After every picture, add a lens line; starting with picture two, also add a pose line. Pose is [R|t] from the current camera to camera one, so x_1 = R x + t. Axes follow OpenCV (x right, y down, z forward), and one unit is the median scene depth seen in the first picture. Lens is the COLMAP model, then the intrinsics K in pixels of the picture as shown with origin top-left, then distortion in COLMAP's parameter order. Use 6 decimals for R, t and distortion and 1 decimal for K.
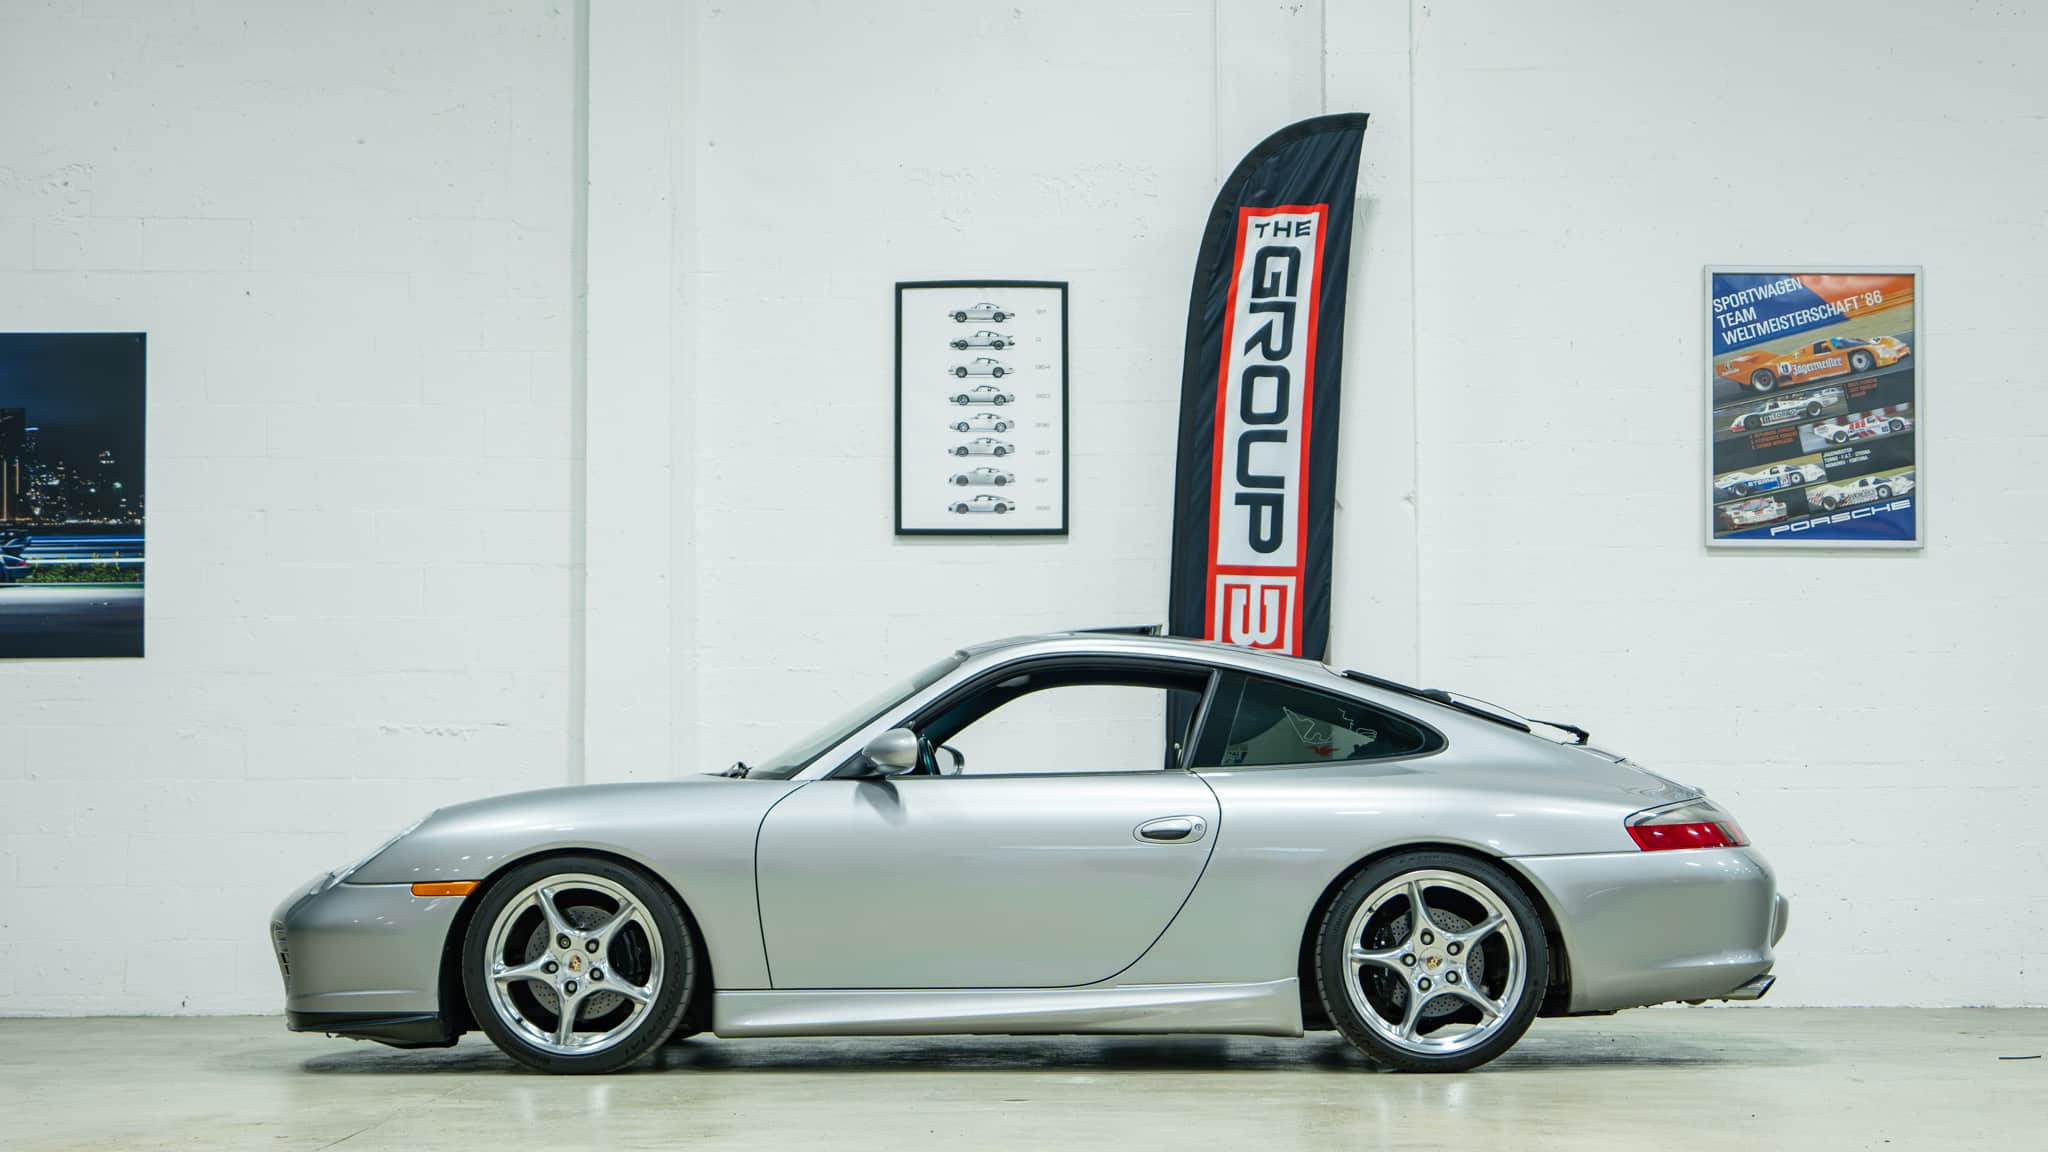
lens RADIAL K [[3218.8, 0, 921.8], [0, 3218.8, 613.9], [0, 0, 1]] dist [0.083406, -0.132343]
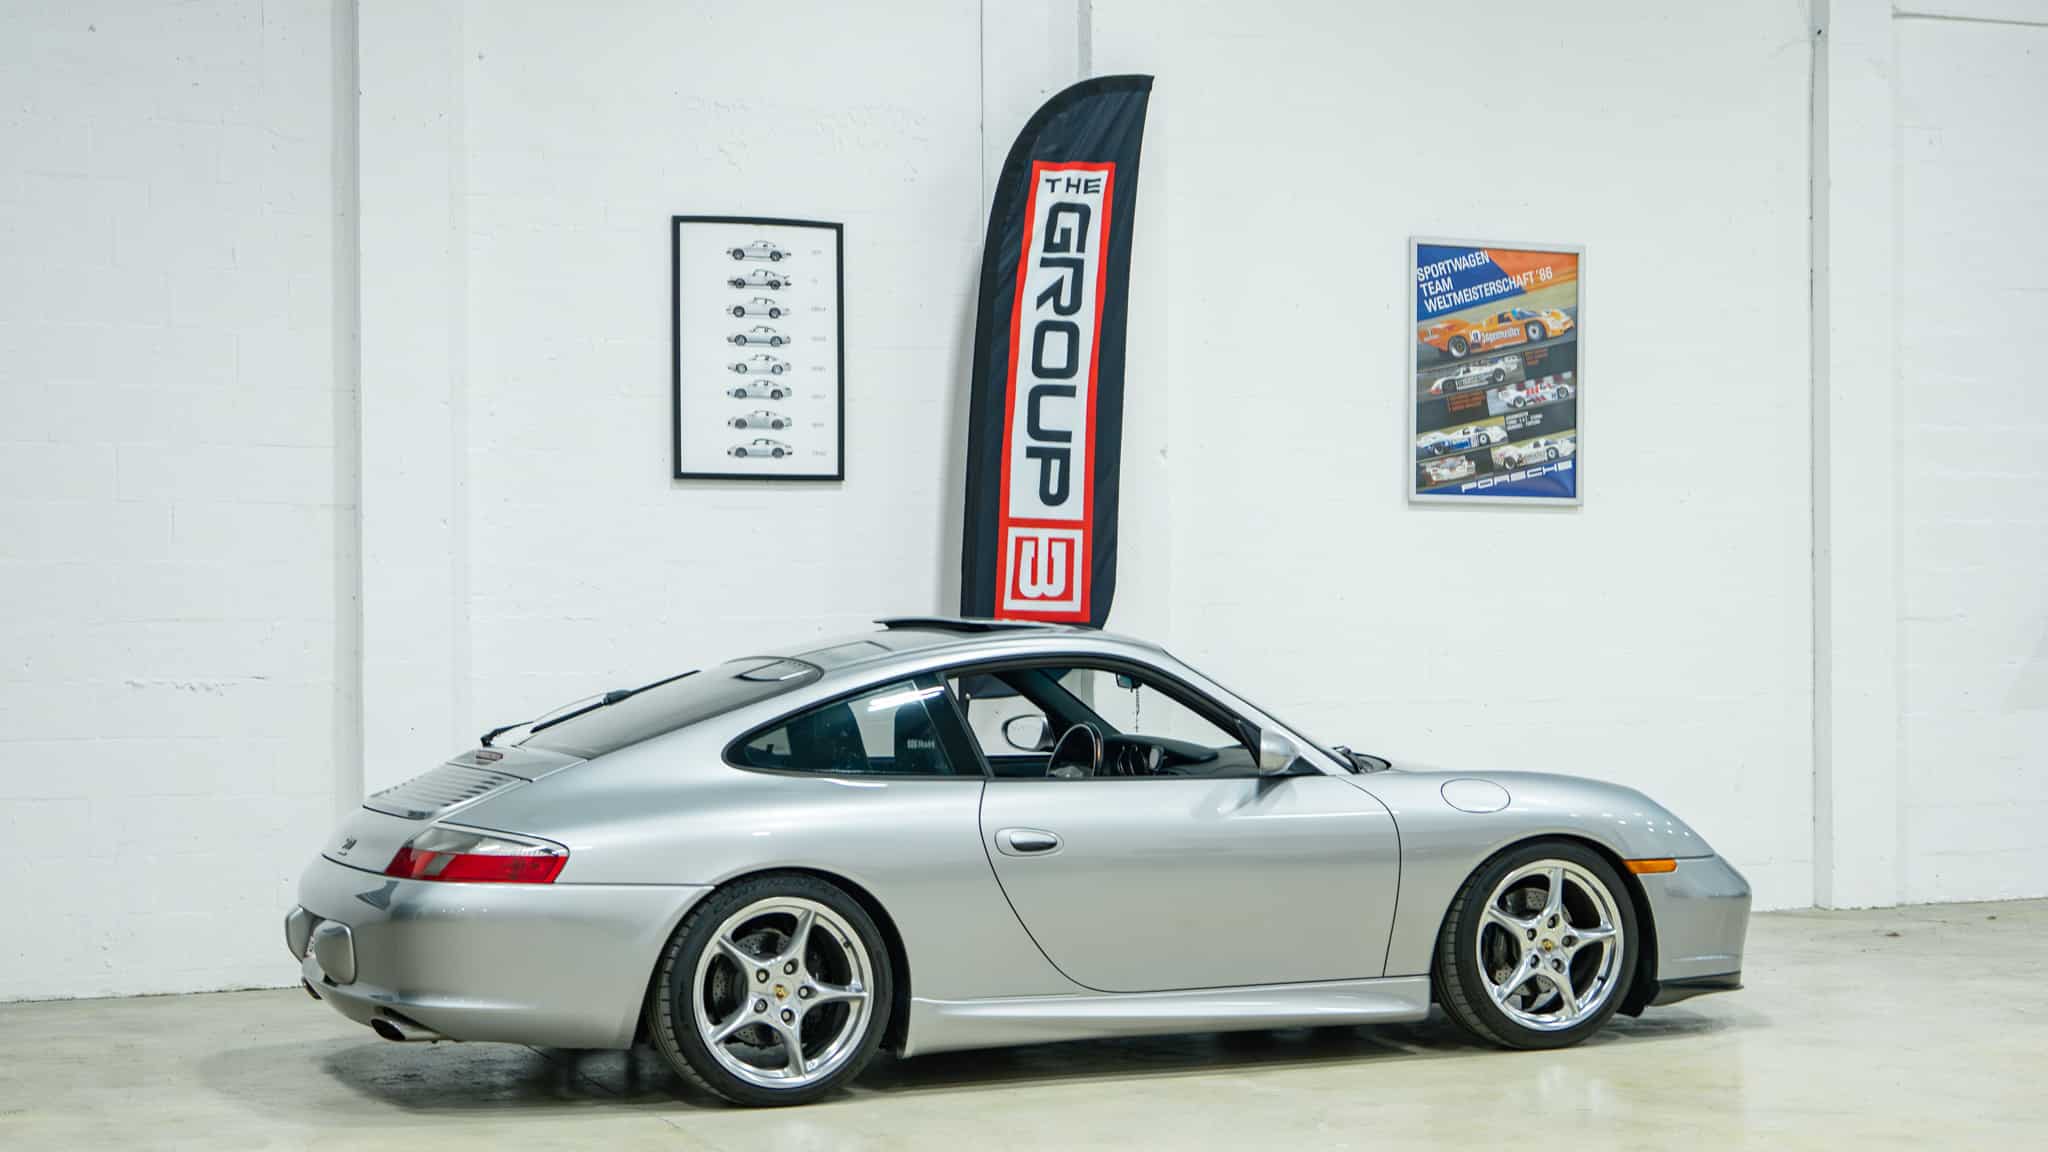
lens RADIAL K [[3049.5, 0, 892.8], [0, 3049.5, 609.1], [0, 0, 1]] dist [0.013682, 0.018852]
pose [[0.928239, -0.003520, 0.371968, -0.292229], [-0.022471, 0.997599, 0.065515, -0.047518], [-0.371306, -0.069172, 0.925931, 0.125390]]
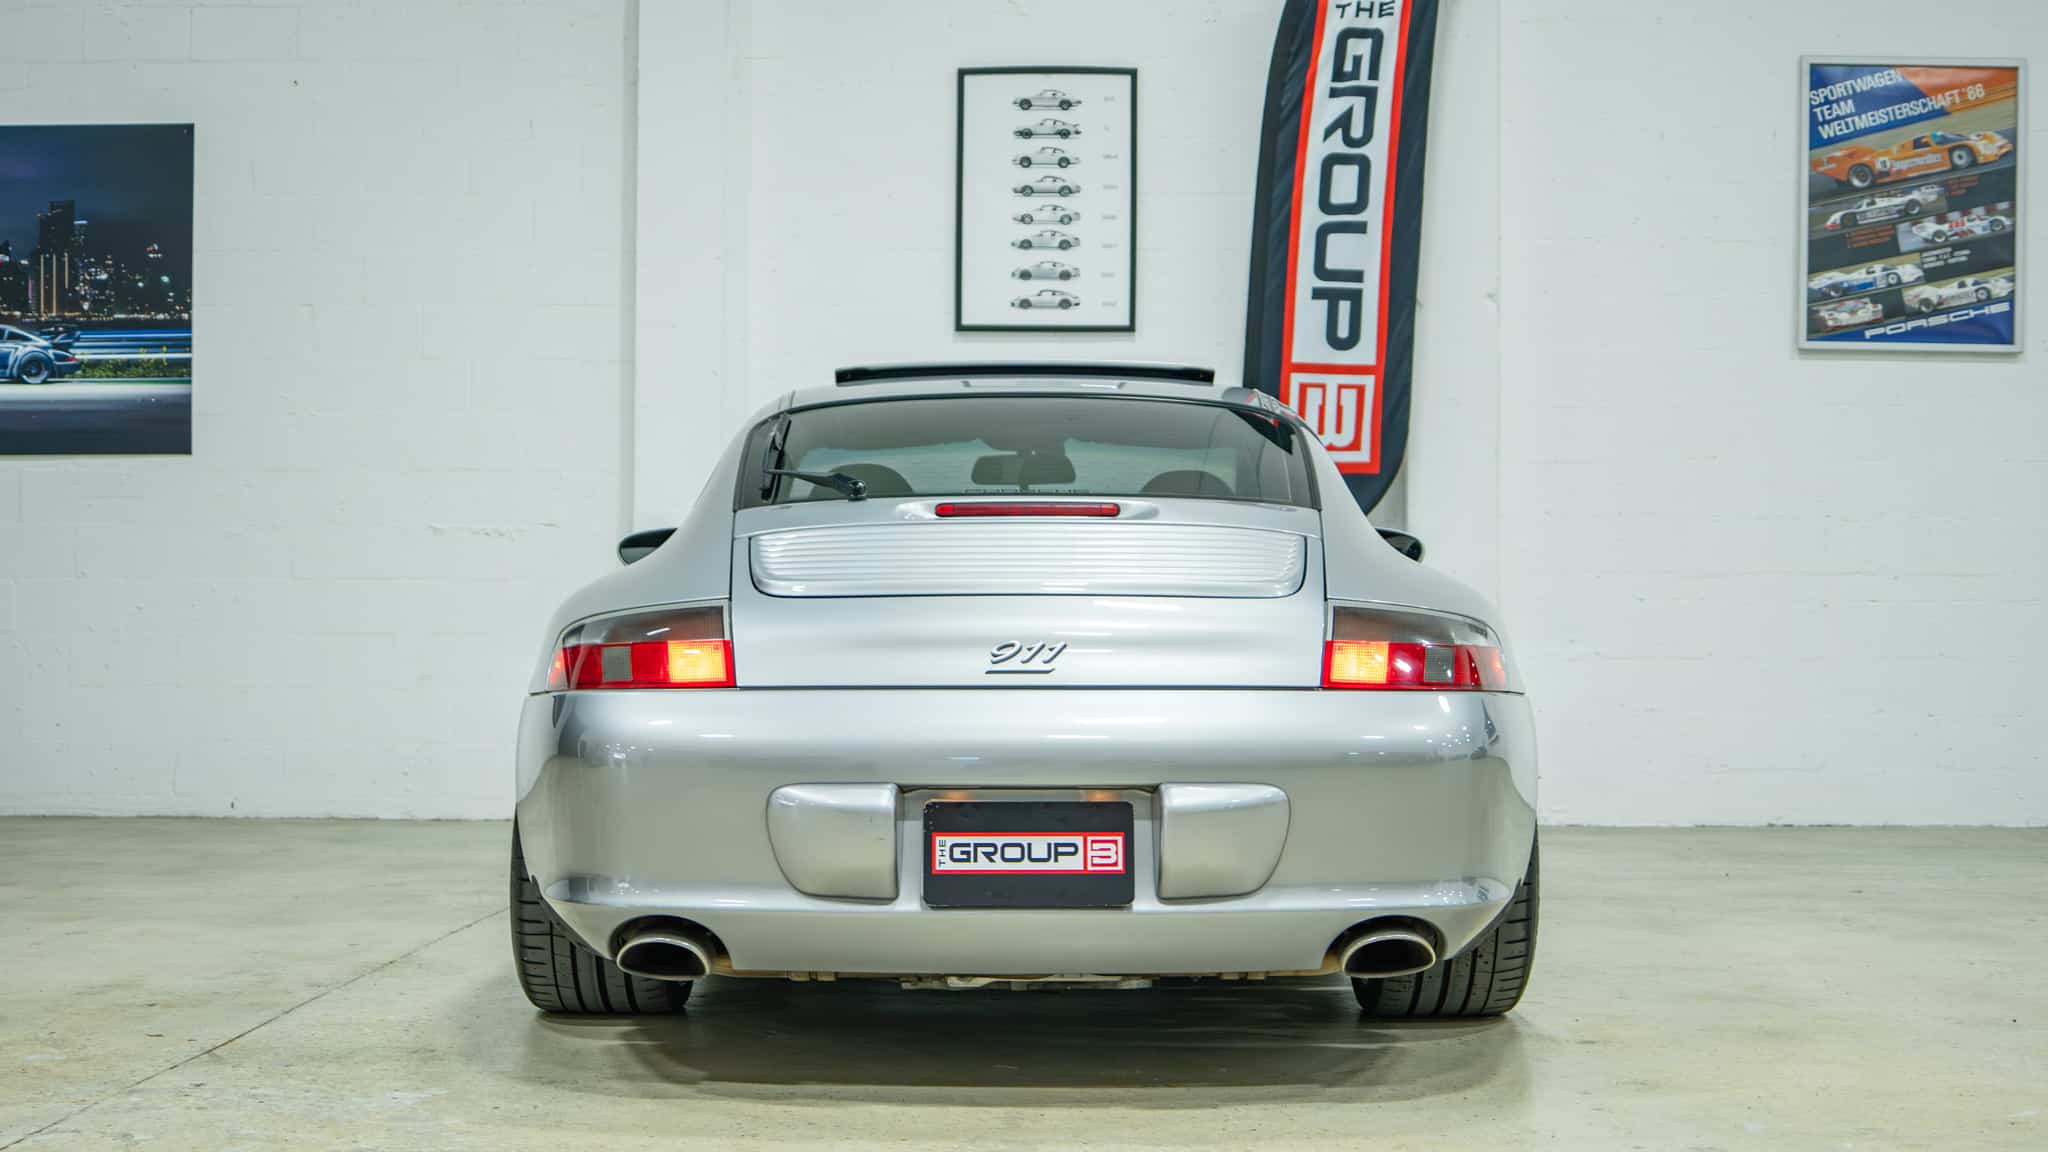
lens RADIAL K [[2641.4, 0, 907.4], [0, 2641.4, 616.4], [0, 0, 1]] dist [-0.064041, 0.033932]
pose [[0.999488, 0.008468, -0.030855, 0.002565], [-0.006535, 0.998040, 0.062230, 0.011704], [0.031322, -0.061996, 0.997585, 0.209512]]
